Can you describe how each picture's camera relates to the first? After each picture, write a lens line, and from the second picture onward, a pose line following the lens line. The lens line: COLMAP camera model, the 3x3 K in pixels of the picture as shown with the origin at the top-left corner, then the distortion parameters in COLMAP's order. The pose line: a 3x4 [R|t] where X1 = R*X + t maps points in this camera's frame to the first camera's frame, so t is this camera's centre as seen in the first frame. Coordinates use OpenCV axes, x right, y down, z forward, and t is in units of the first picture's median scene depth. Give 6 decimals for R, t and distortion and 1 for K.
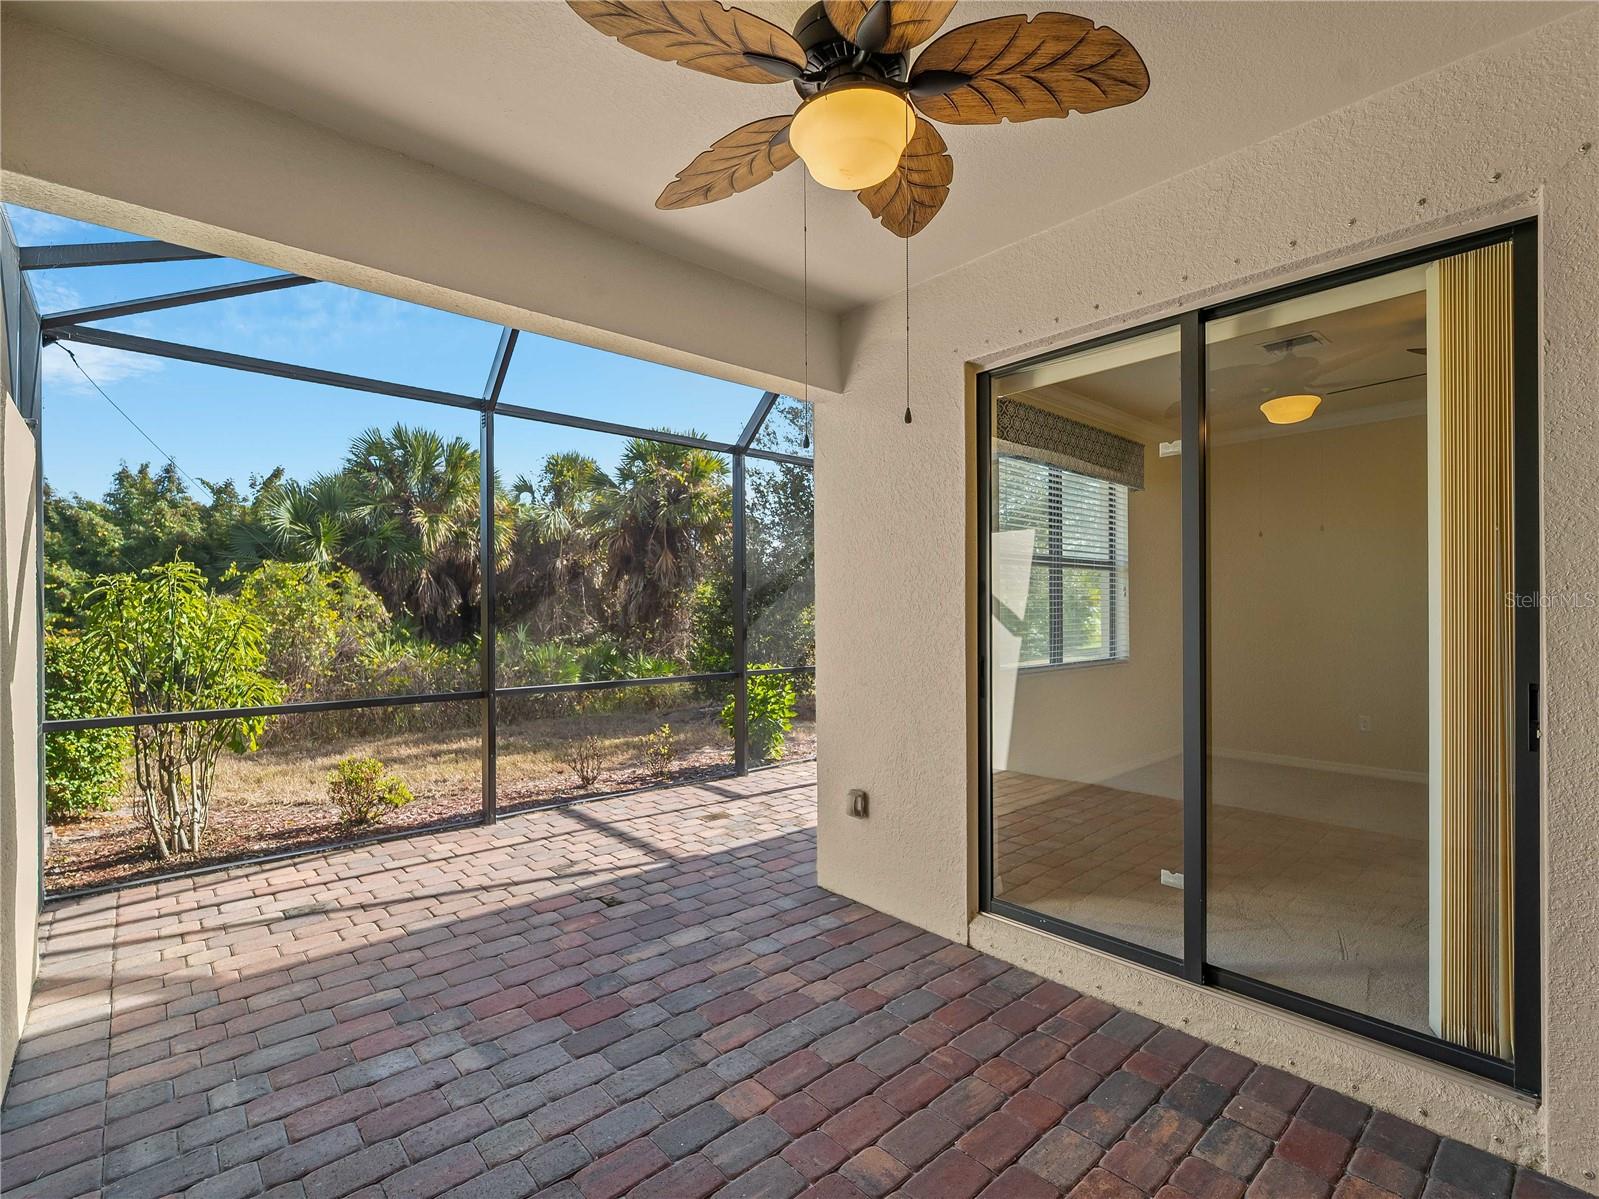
lens RADIAL K [[748.9, 0, 782.0], [0, 748.9, 608.1], [0, 0, 1]] dist [-0.001160, -0.000191]
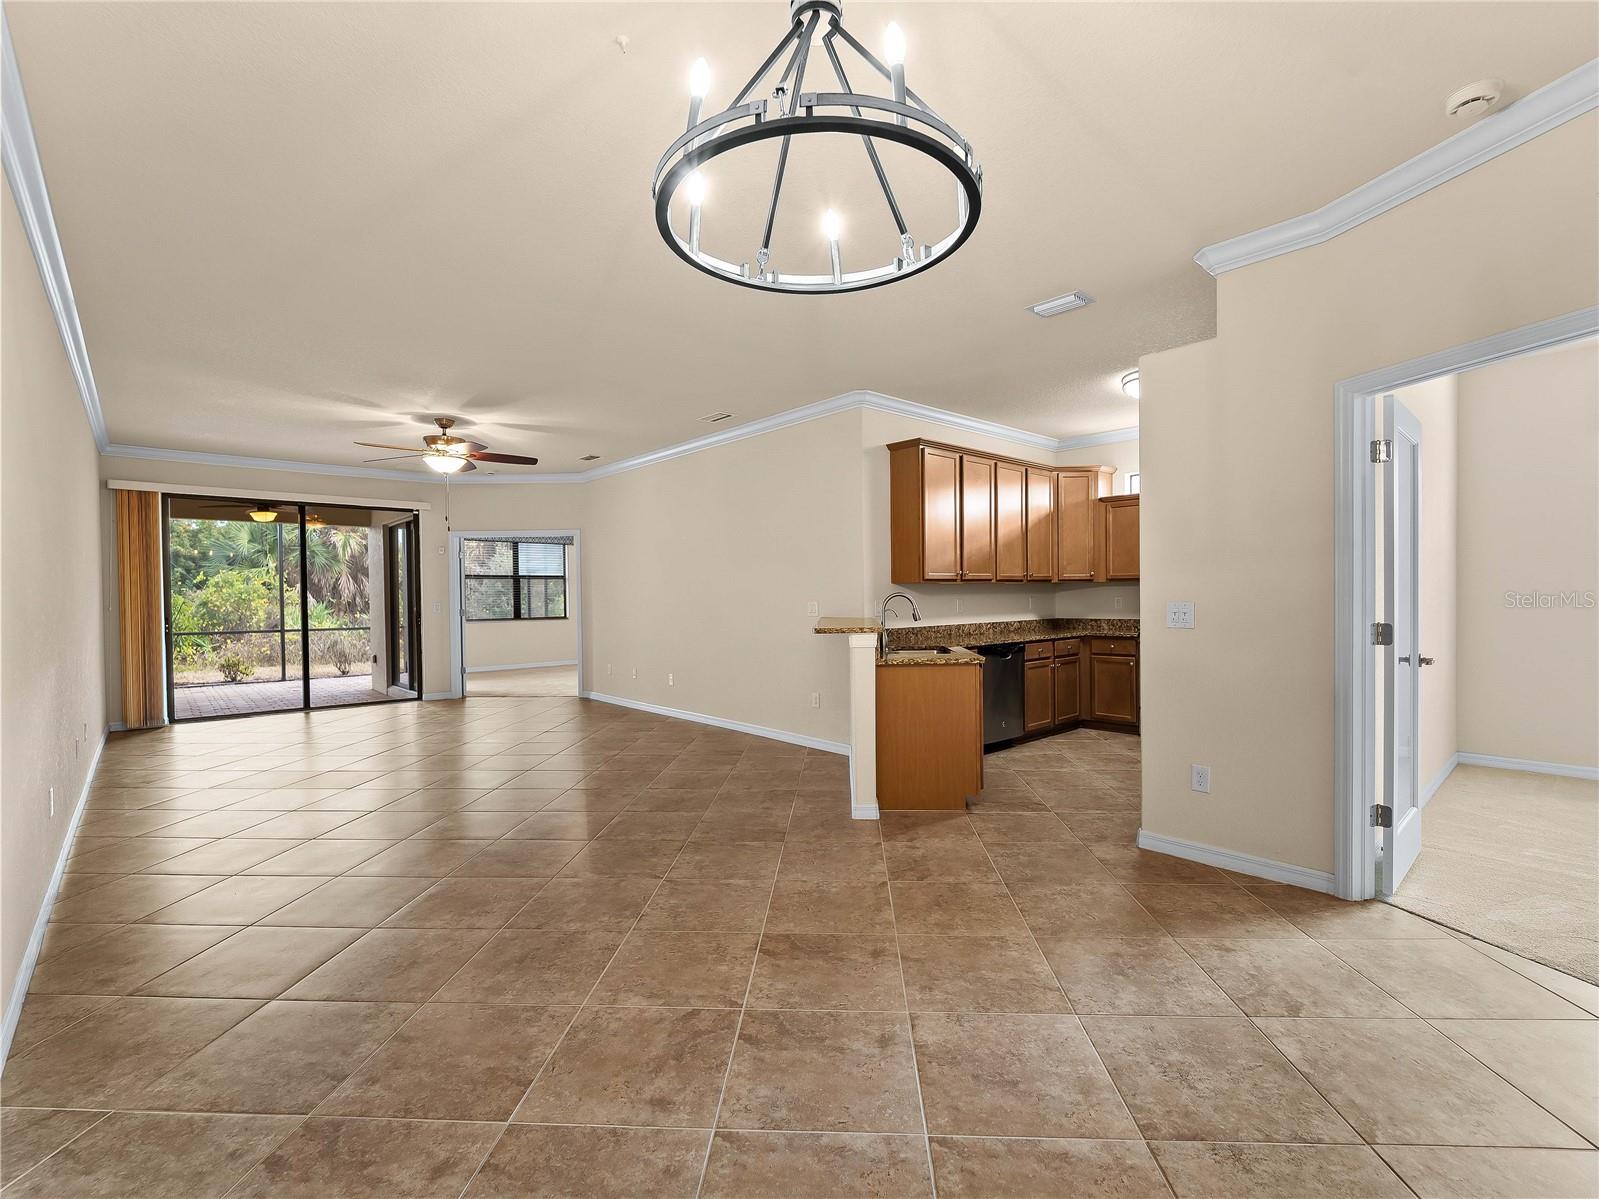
lens RADIAL K [[750.0, 0, 810.3], [0, 750.0, 608.7], [0, 0, 1]] dist [-0.002384, -0.000716]
pose [[0.999936, -0.006247, 0.009458, 0.488272], [0.006072, 0.999812, 0.018423, 0.000905], [-0.009571, -0.018364, 0.999786, -0.554418]]
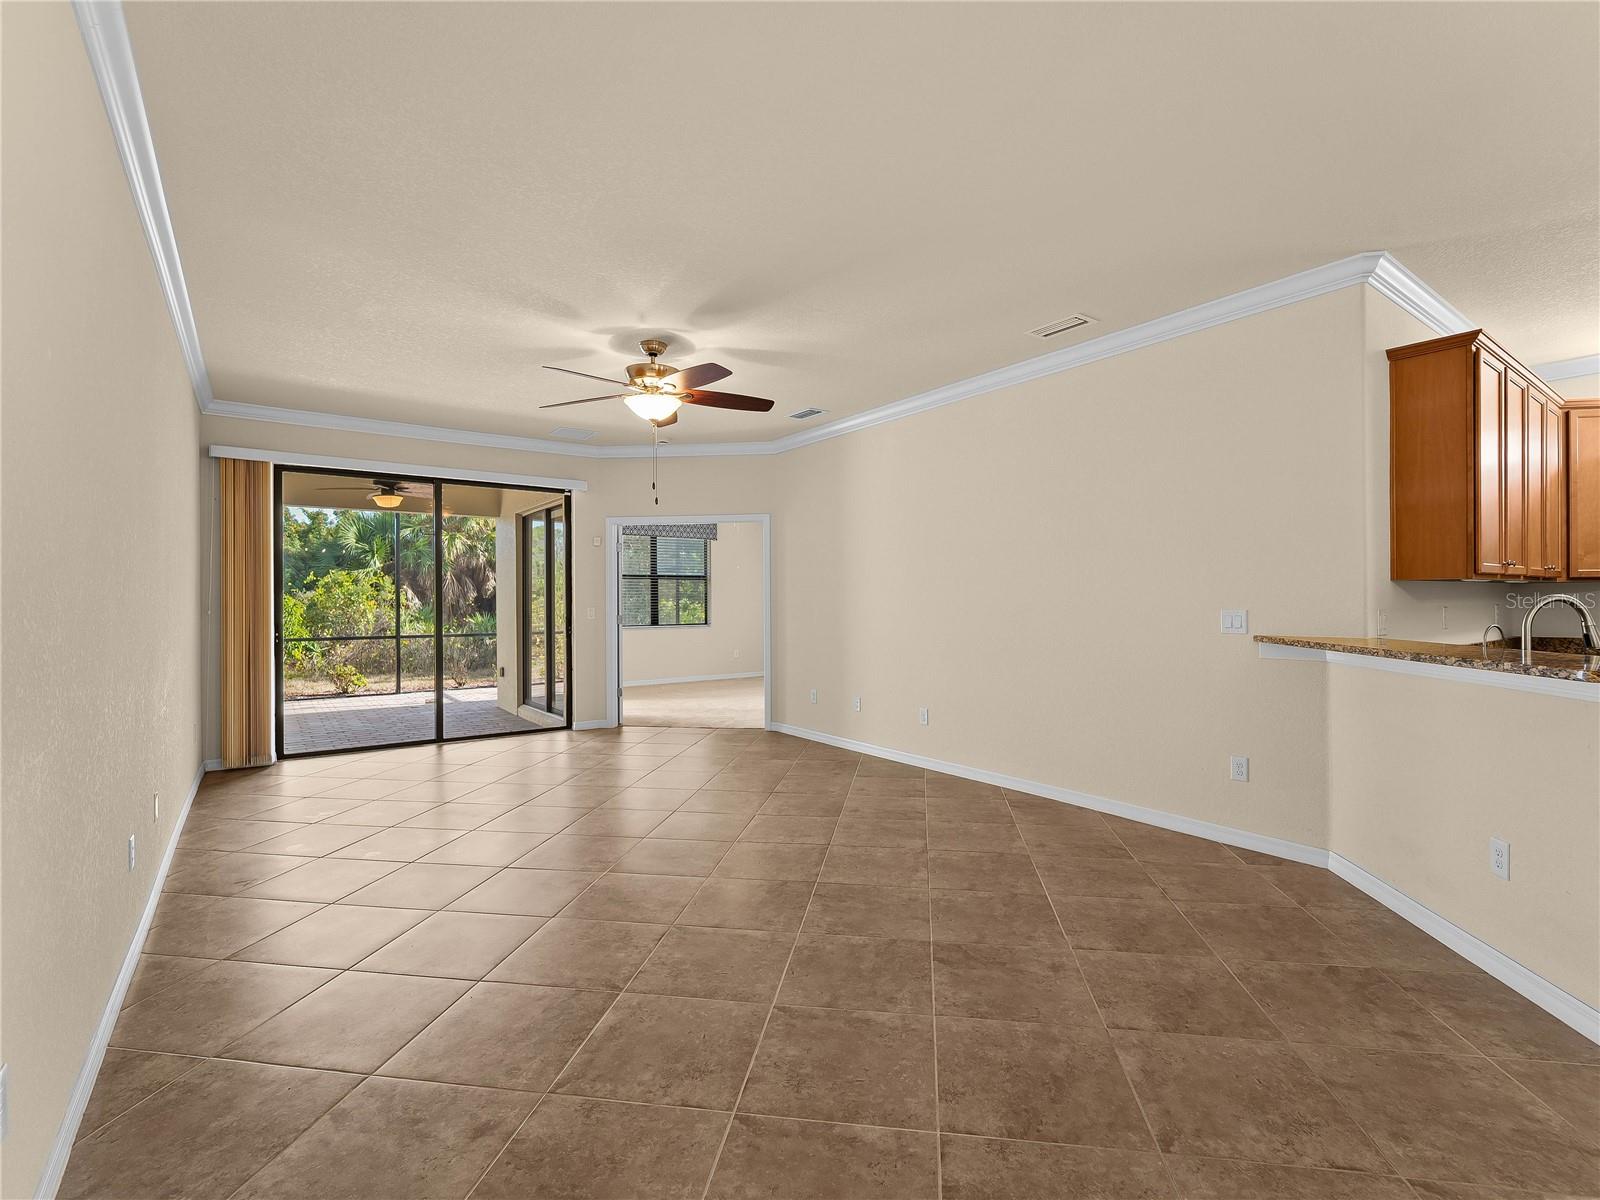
lens RADIAL K [[755.1, 0, 800.0], [0, 755.1, 600.0], [0, 0, 1]] dist [-0.001580, -0.000104]
pose [[0.995507, -0.000608, -0.094685, 0.363833], [0.000628, 1.000000, 0.000185, 0.001063], [0.094685, -0.000243, 0.995507, -0.406873]]
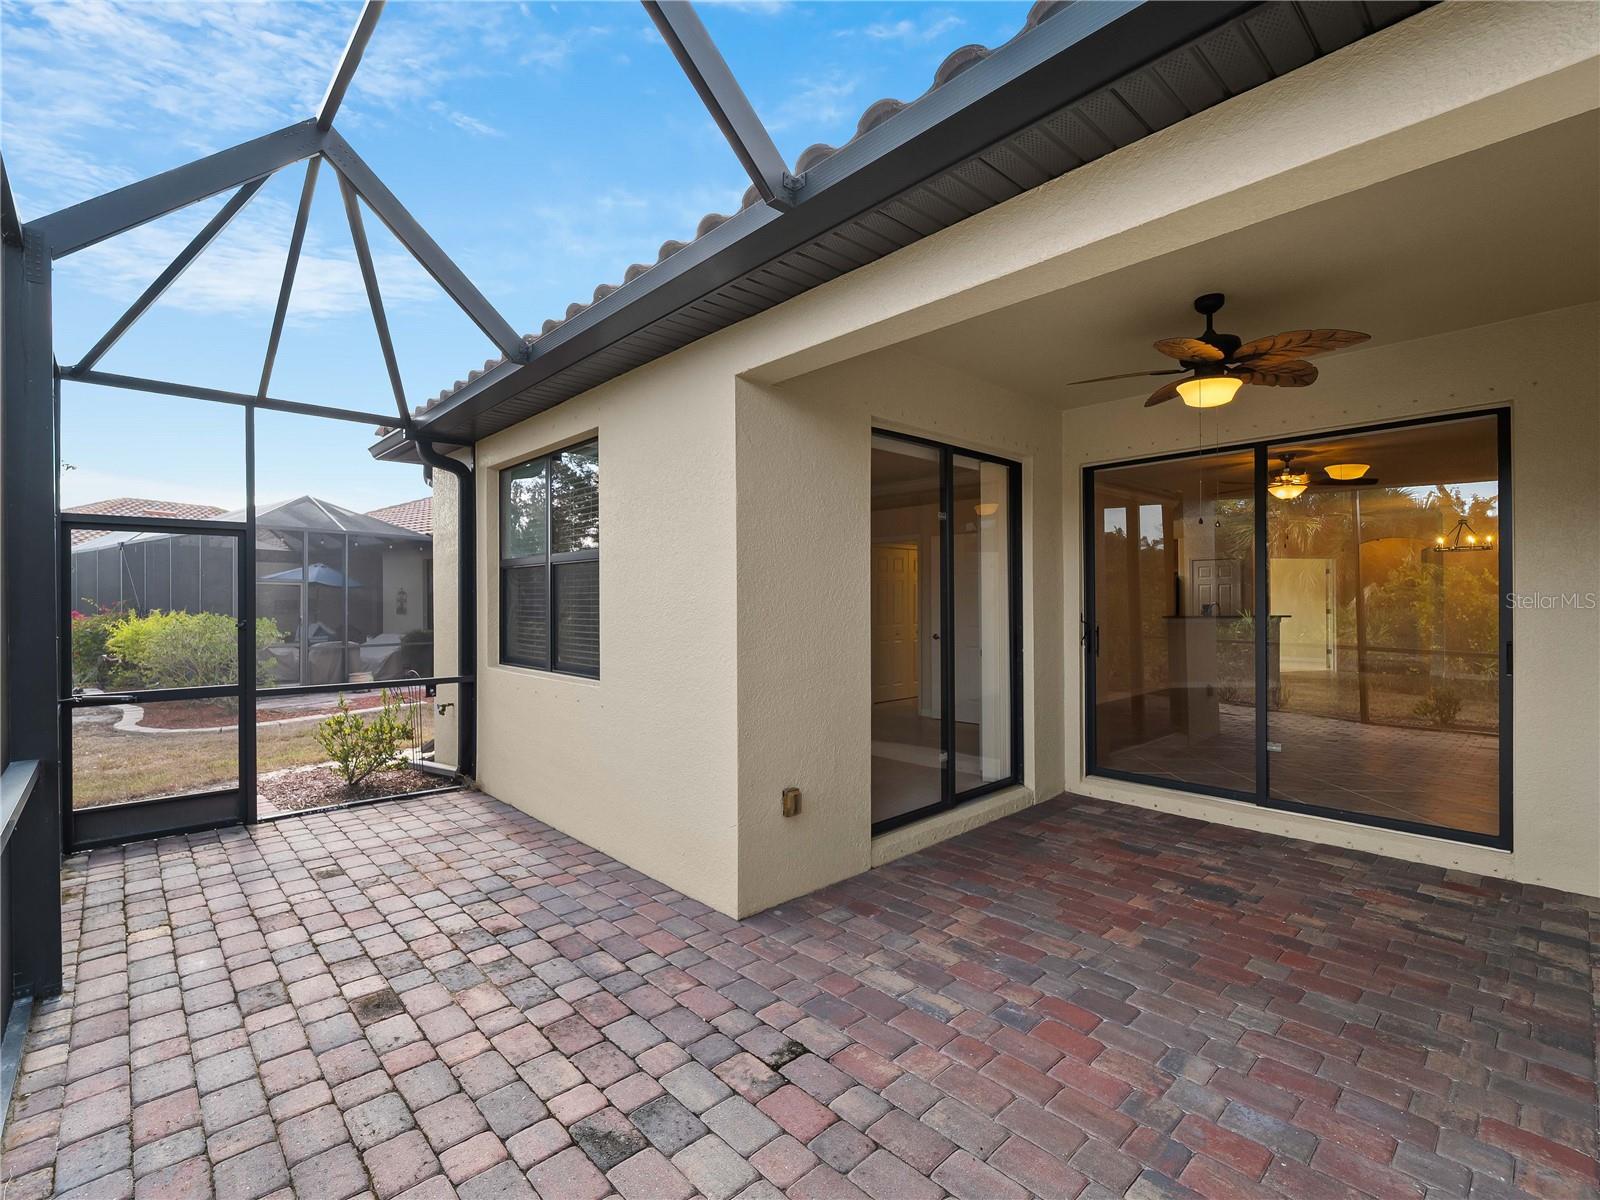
lens RADIAL K [[755.1, 0, 800.0], [0, 755.1, 600.0], [0, 0, 1]] dist [-0.001580, -0.000104]
pose [[-0.057516, 0.004341, 0.998335, -0.233183], [0.004091, 0.999983, -0.004112, -0.001324], [-0.998336, 0.003848, -0.057533, 0.267402]]
